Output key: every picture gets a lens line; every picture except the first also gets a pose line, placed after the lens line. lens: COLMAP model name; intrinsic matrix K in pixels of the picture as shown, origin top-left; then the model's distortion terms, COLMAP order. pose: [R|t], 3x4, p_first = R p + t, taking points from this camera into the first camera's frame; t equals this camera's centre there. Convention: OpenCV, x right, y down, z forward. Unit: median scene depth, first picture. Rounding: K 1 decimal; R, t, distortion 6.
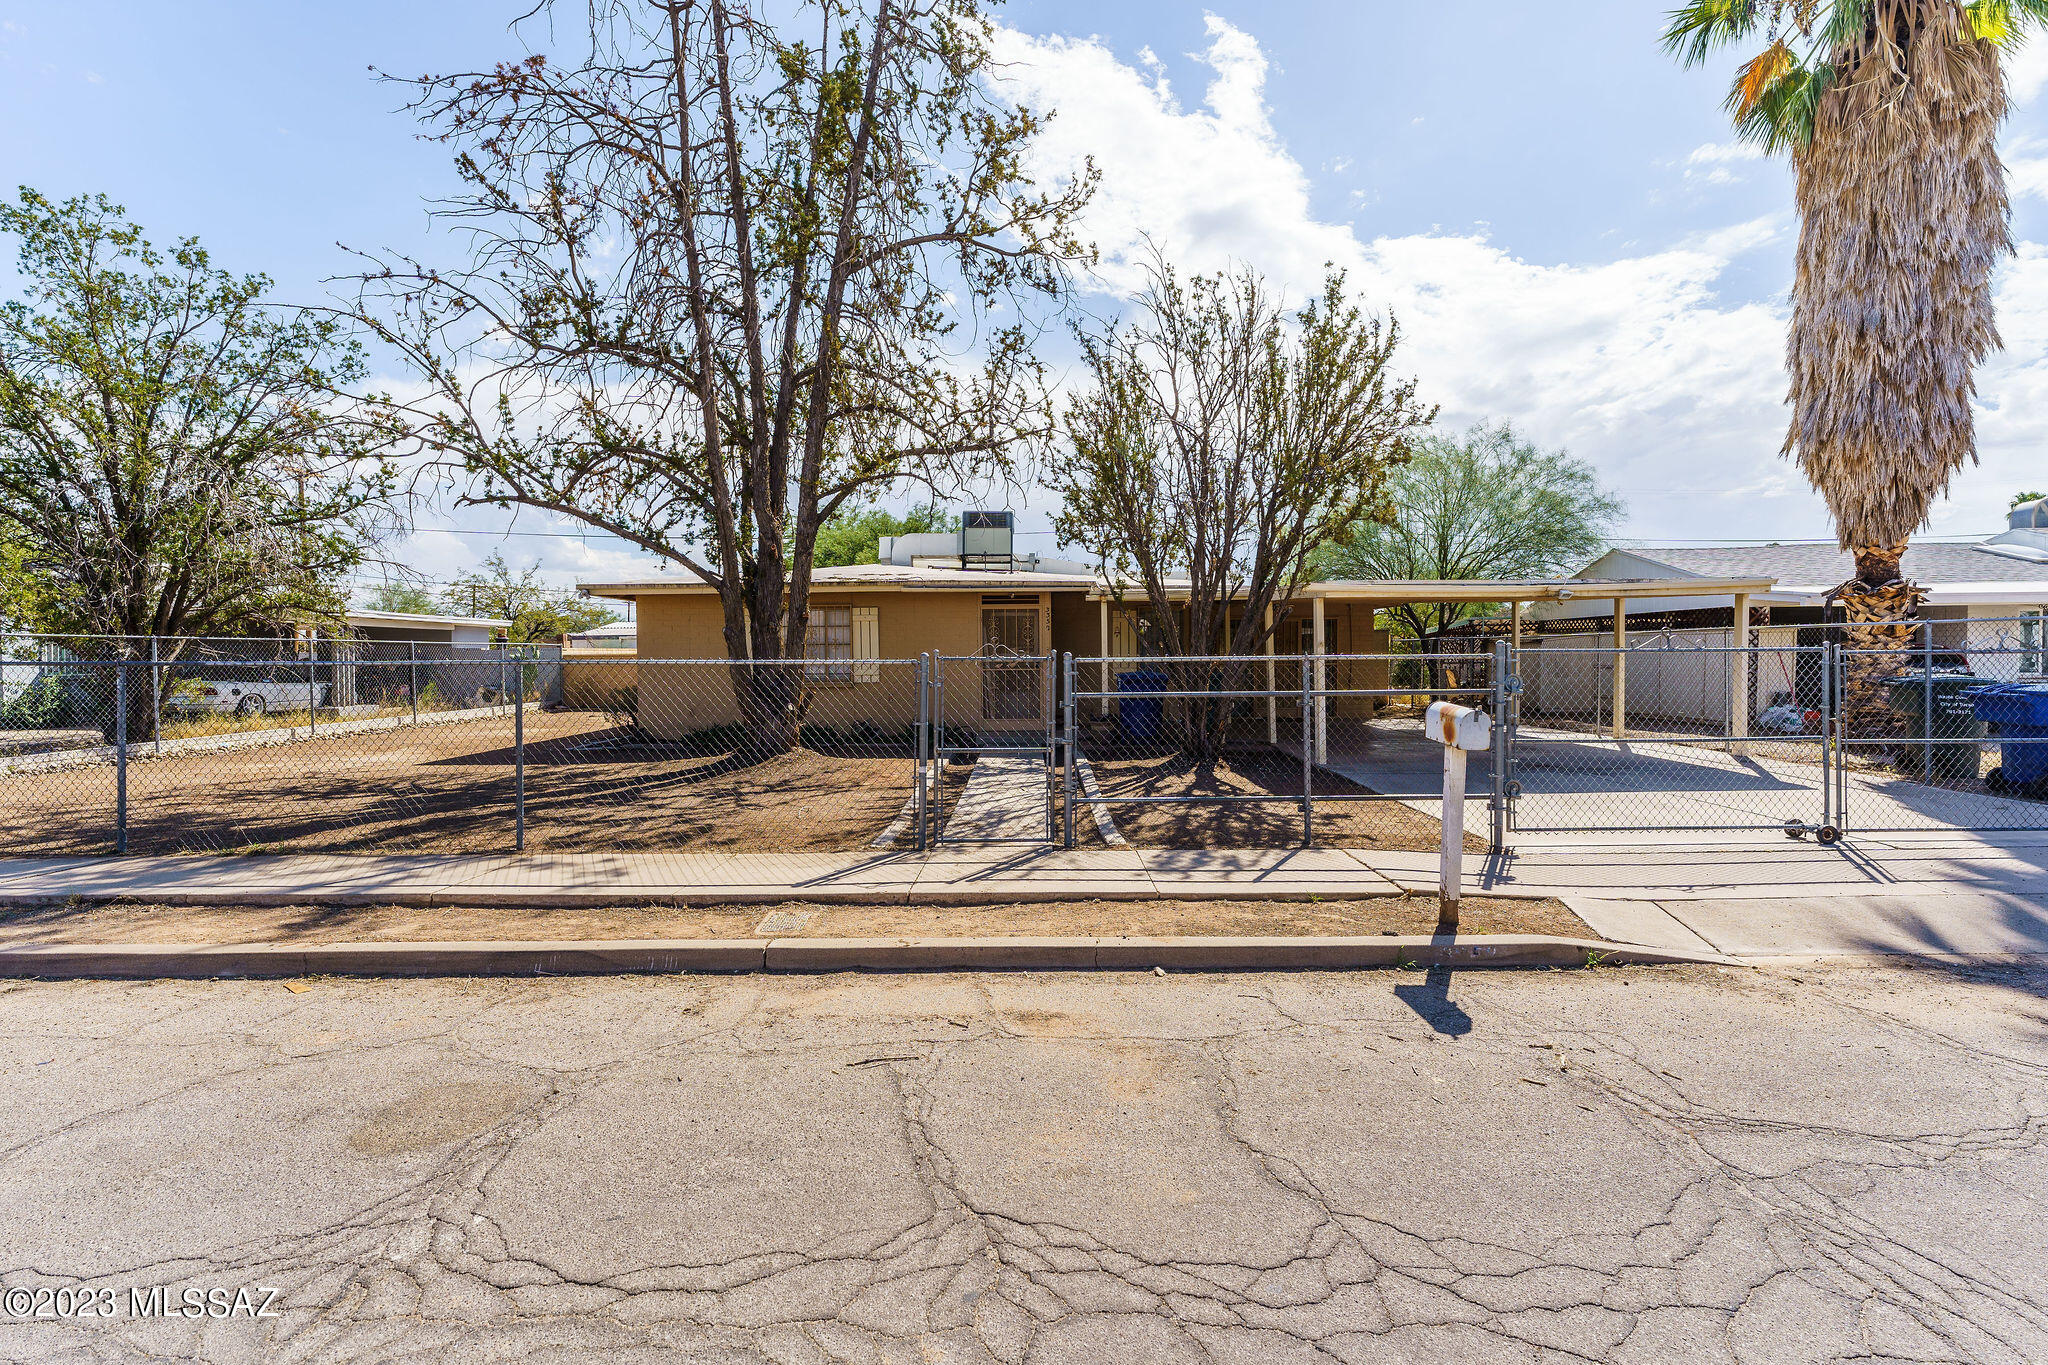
lens RADIAL K [[910.7, 0, 1027.8], [0, 910.7, 675.4], [0, 0, 1]] dist [0.003600, 0.000629]
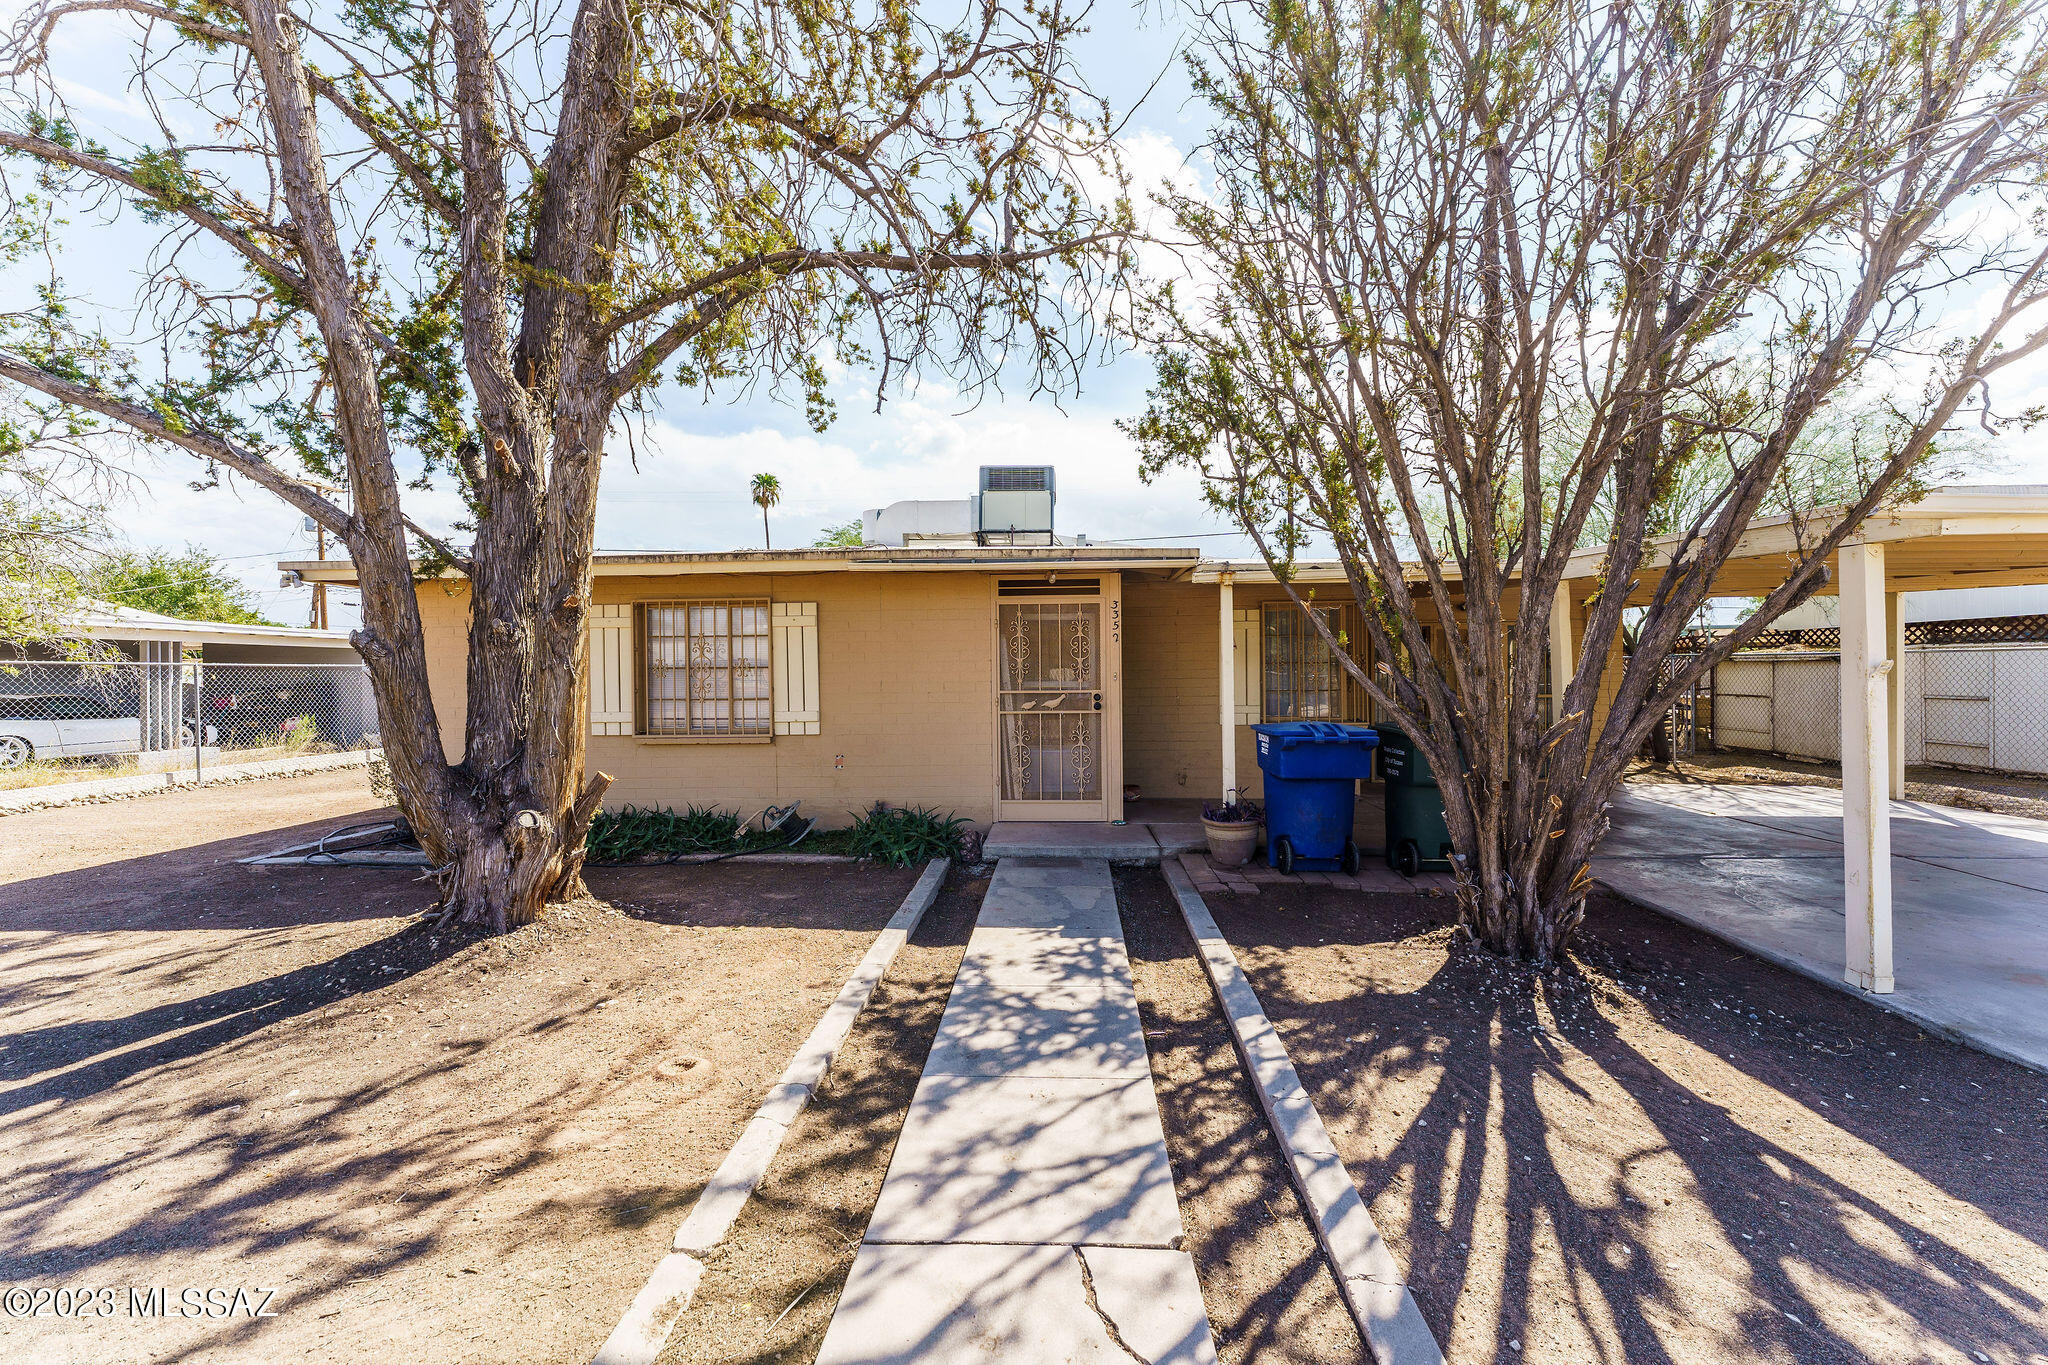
lens RADIAL K [[815.7, 0, 1031.3], [0, 815.7, 674.7], [0, 0, 1]] dist [-0.003299, -0.000986]
pose [[0.998913, -0.000286, -0.046608, -0.006828], [-0.000702, 0.999775, -0.021180, -0.019160], [0.046604, 0.021190, 0.998689, 0.519451]]
